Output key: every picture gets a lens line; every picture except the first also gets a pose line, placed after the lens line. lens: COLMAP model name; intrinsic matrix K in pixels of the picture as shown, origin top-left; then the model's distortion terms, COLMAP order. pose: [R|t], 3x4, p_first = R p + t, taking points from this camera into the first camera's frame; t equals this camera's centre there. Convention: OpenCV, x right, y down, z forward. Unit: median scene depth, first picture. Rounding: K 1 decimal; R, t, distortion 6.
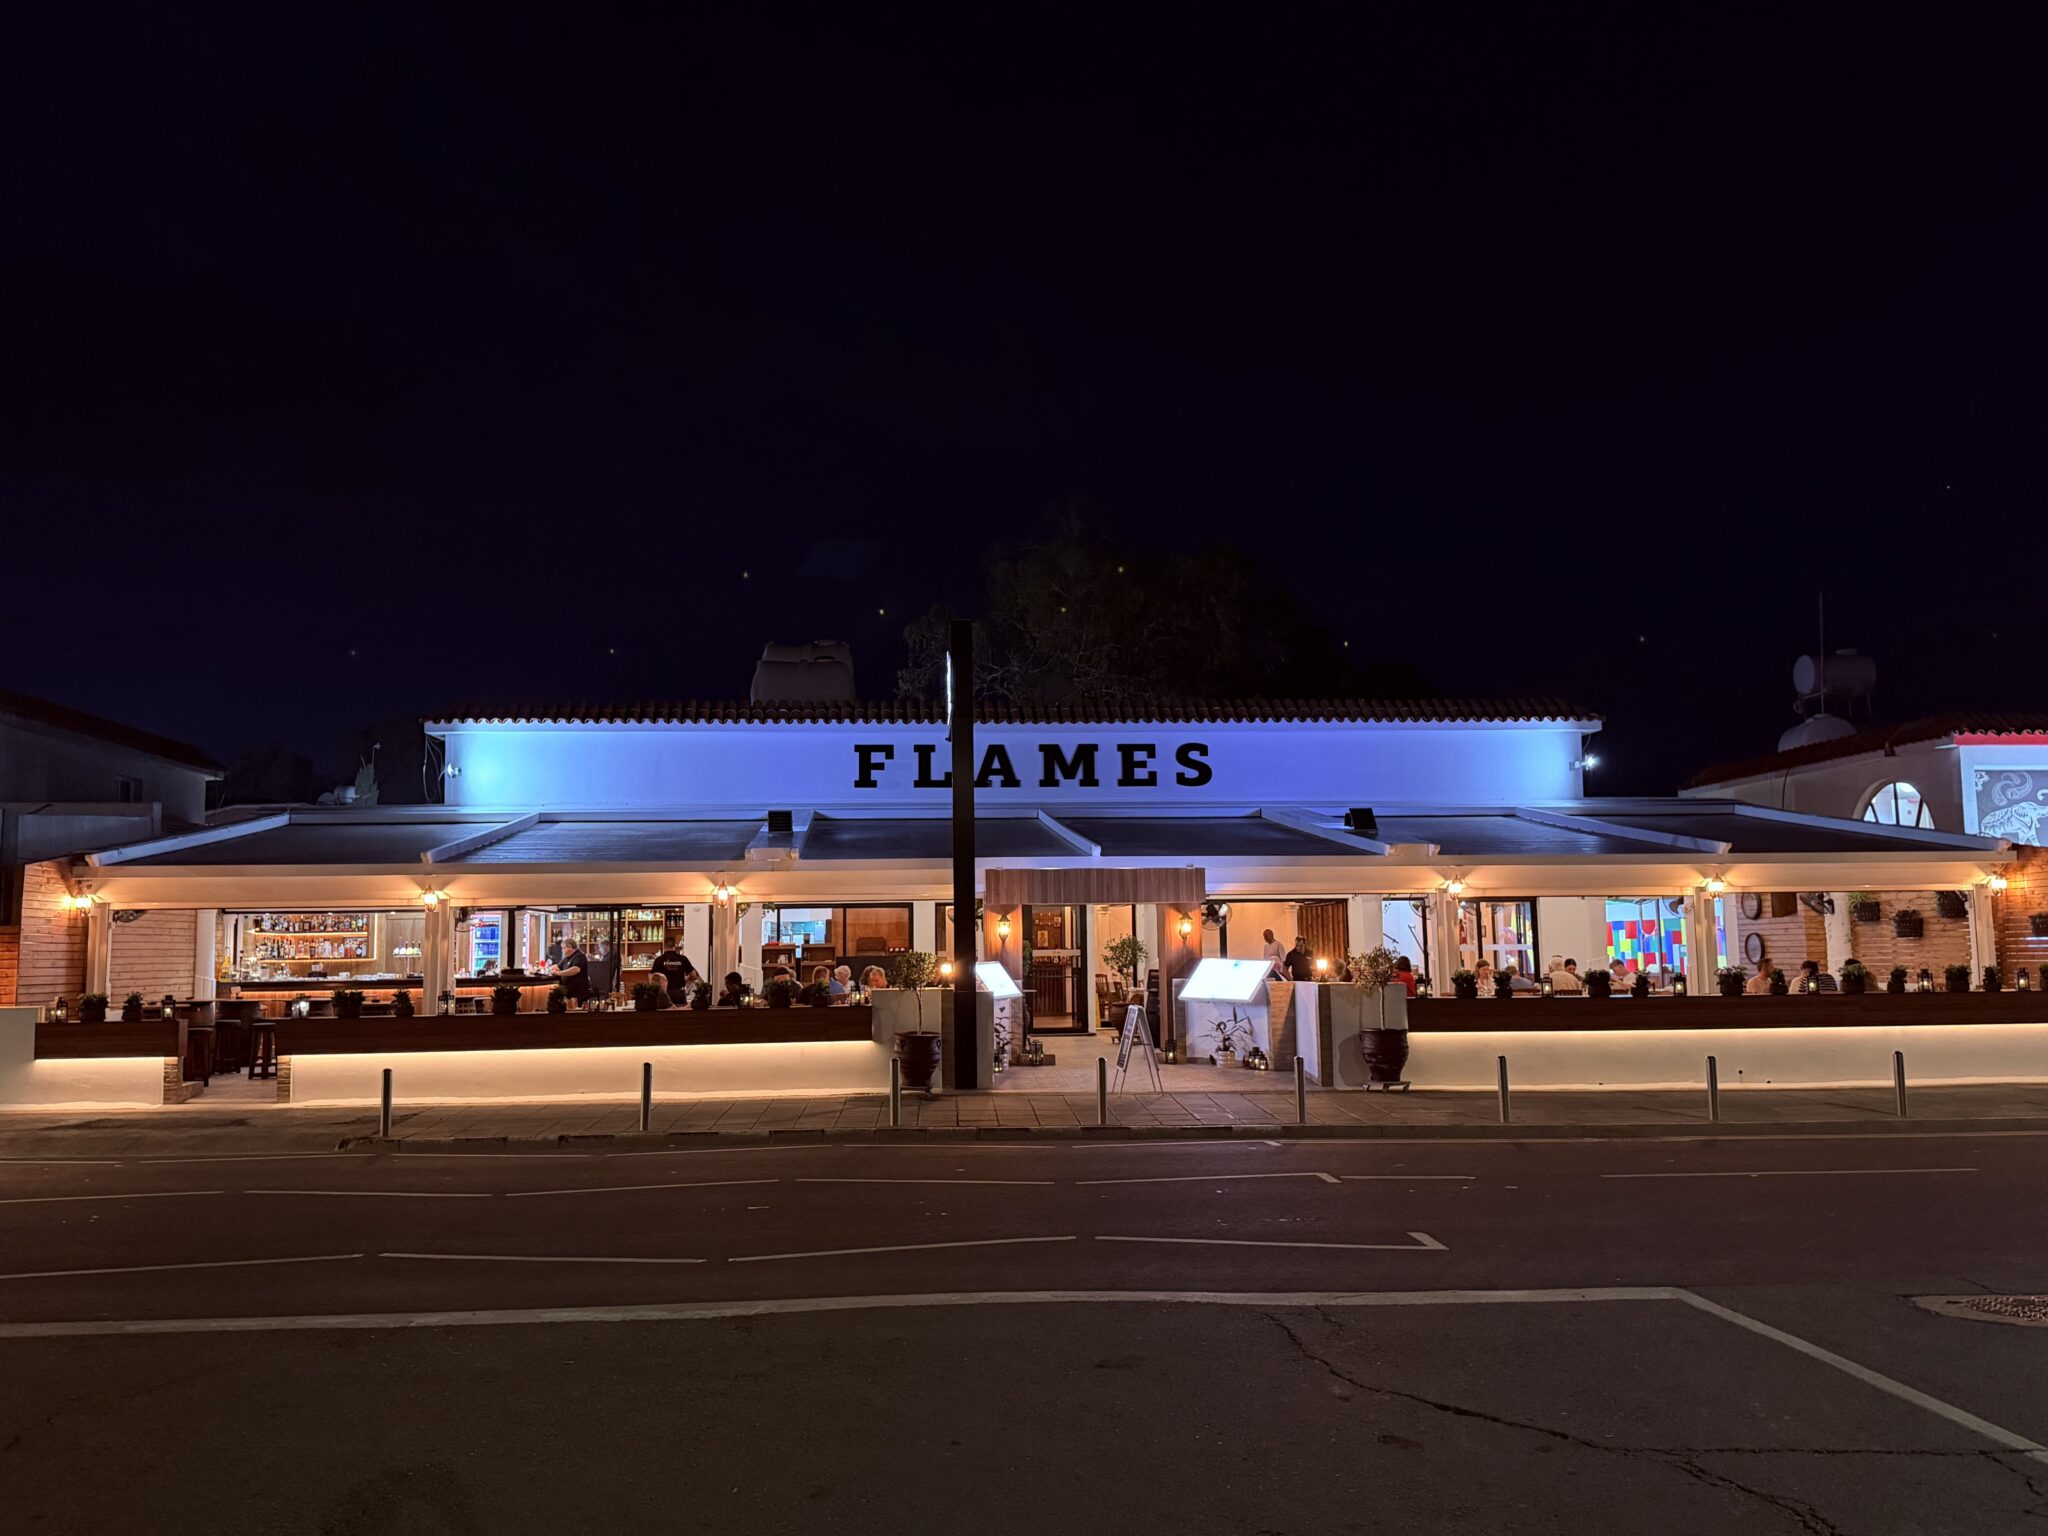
lens RADIAL K [[1695.4, 0, 1024.0], [0, 1695.4, 768.0], [0, 0, 1]] dist [0.120441, -0.196493]
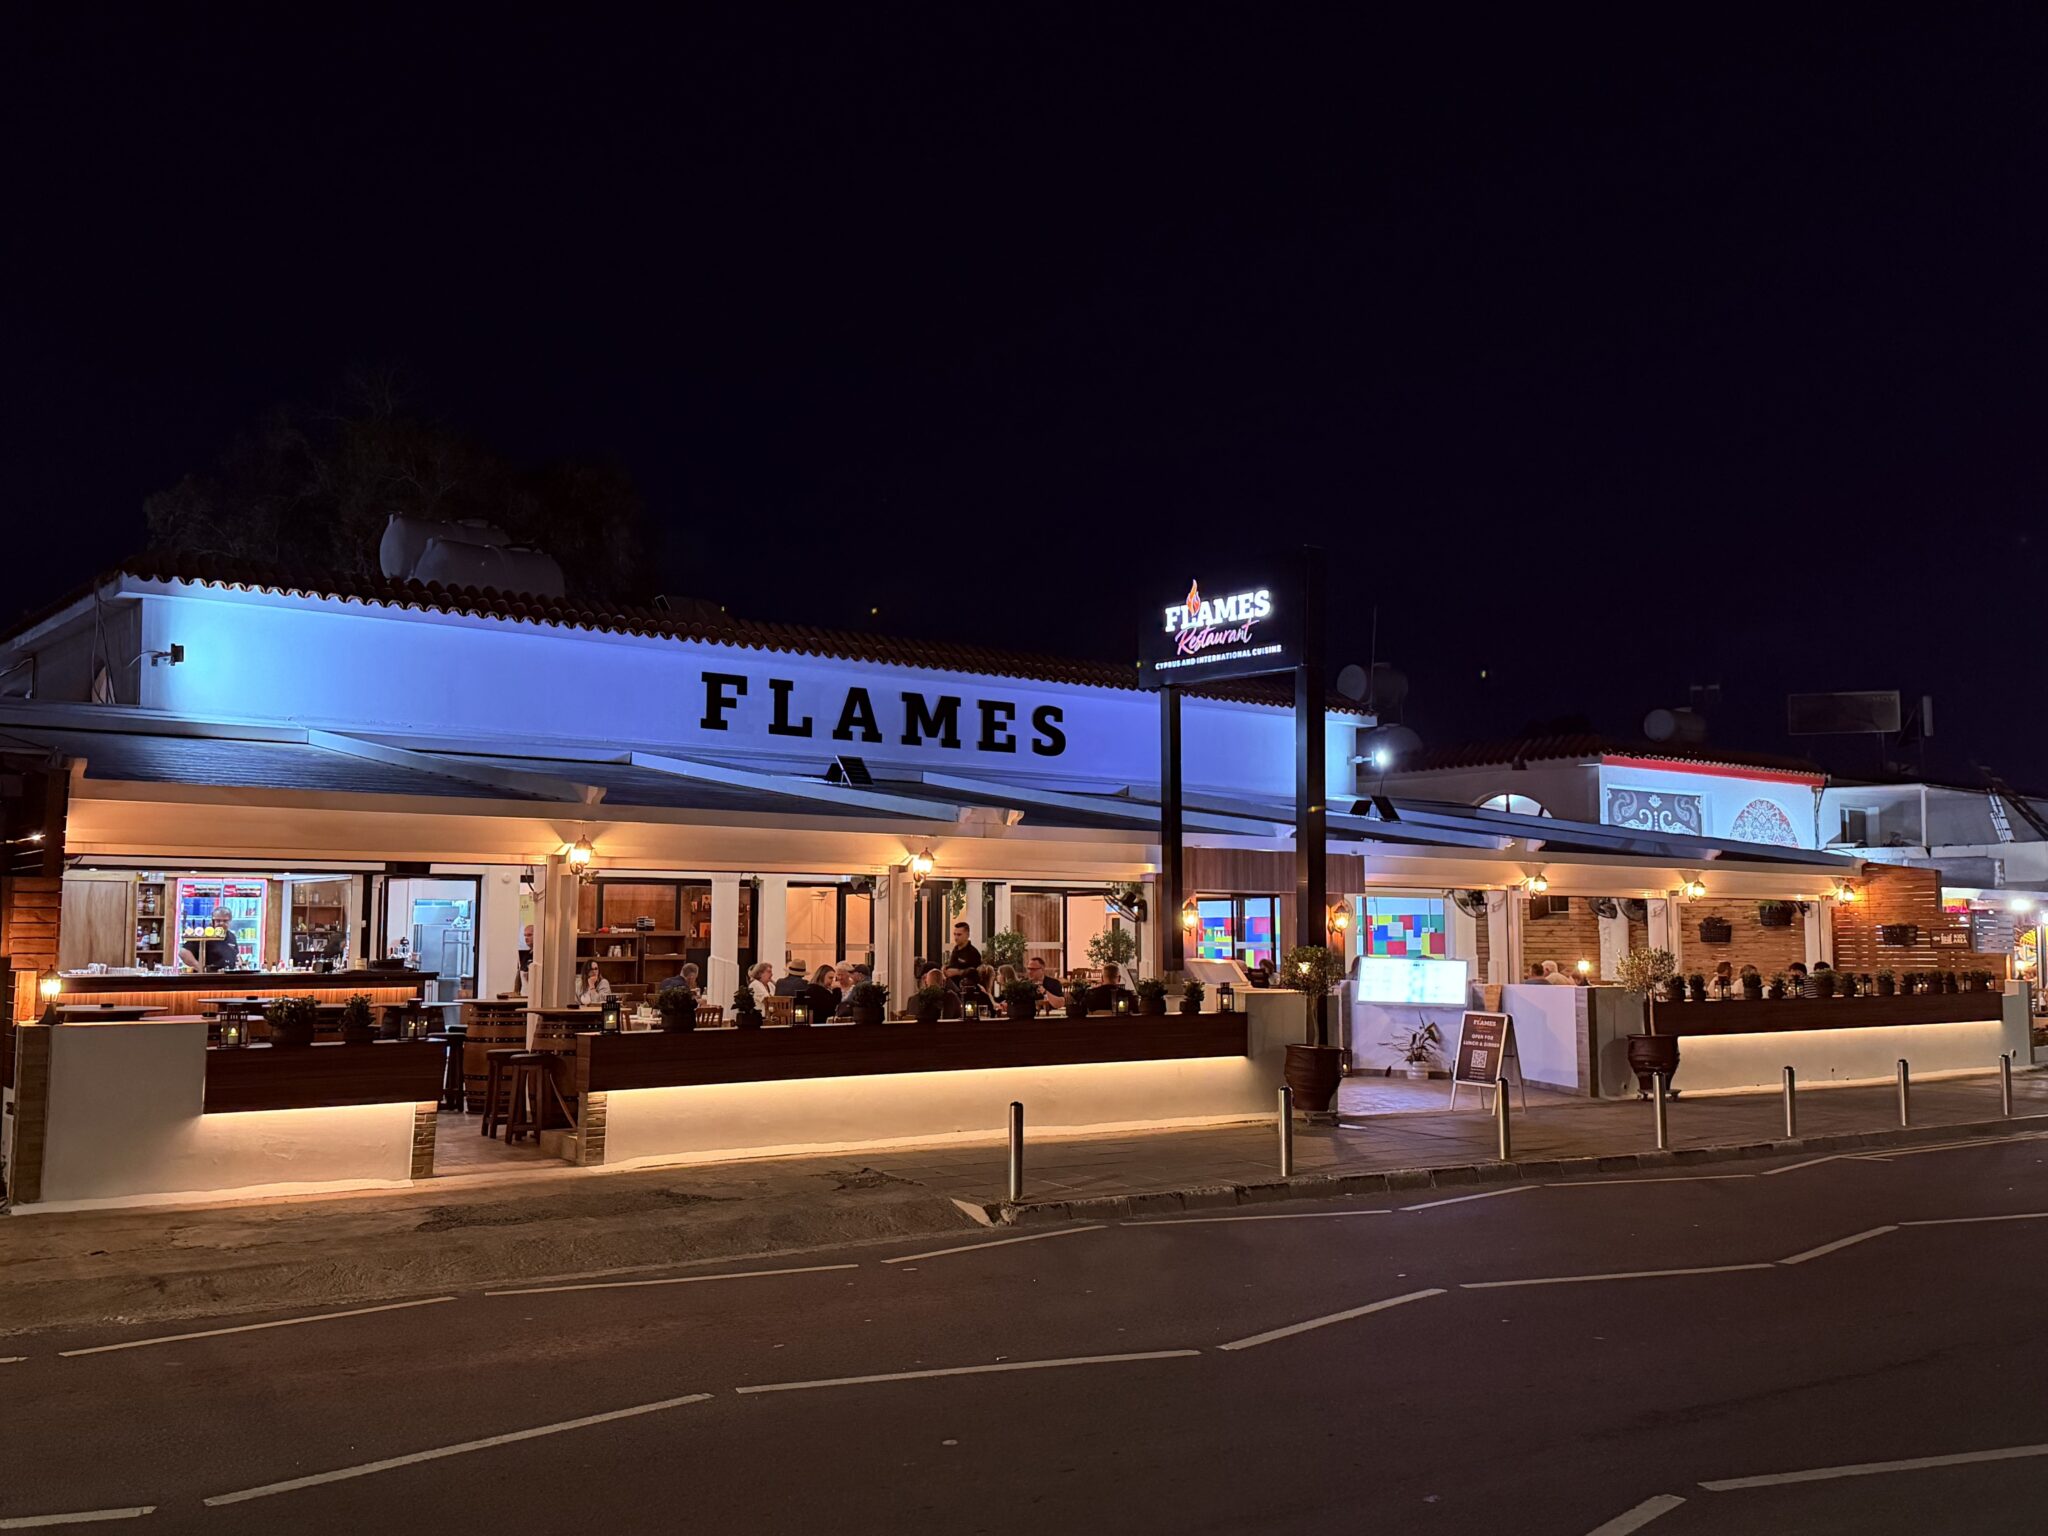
lens RADIAL K [[1920.9, 0, 1024.0], [0, 1920.9, 768.0], [0, 0, 1]] dist [0.094245, -0.004096]
pose [[0.826008, 0.063748, 0.560042, -0.461247], [-0.071798, 0.997390, -0.007636, 0.025517], [-0.559067, -0.033903, 0.828429, 0.201940]]
